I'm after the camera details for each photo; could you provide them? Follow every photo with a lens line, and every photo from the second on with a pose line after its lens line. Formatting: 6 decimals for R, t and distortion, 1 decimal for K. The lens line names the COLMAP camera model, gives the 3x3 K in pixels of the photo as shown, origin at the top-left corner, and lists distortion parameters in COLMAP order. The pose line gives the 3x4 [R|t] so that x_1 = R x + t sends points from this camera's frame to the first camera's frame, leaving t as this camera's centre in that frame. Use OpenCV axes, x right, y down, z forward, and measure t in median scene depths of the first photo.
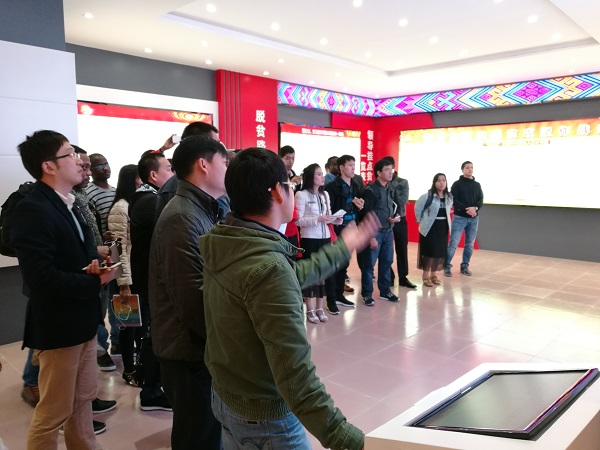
lens RADIAL K [[527.4, 0, 300.0], [0, 527.4, 225.0], [0, 0, 1]] dist [-0.011800, 0.128818]
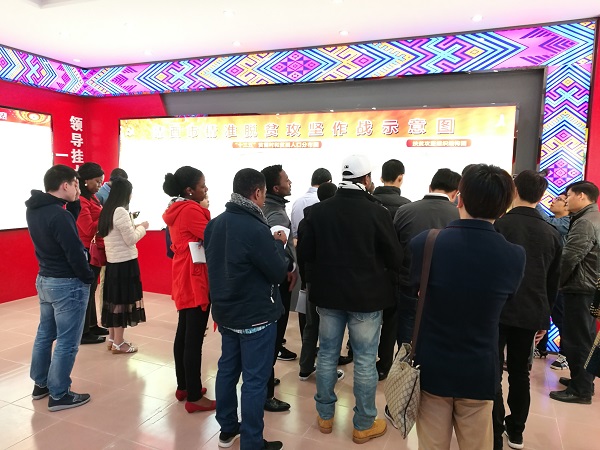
lens RADIAL K [[527.4, 0, 300.0], [0, 527.4, 225.0], [0, 0, 1]] dist [-0.011800, 0.128818]
pose [[0.951216, 0.001277, 0.308523, 0.217380], [0.004282, 0.999840, -0.017340, -0.039793], [-0.308496, 0.017815, 0.951059, 0.344962]]
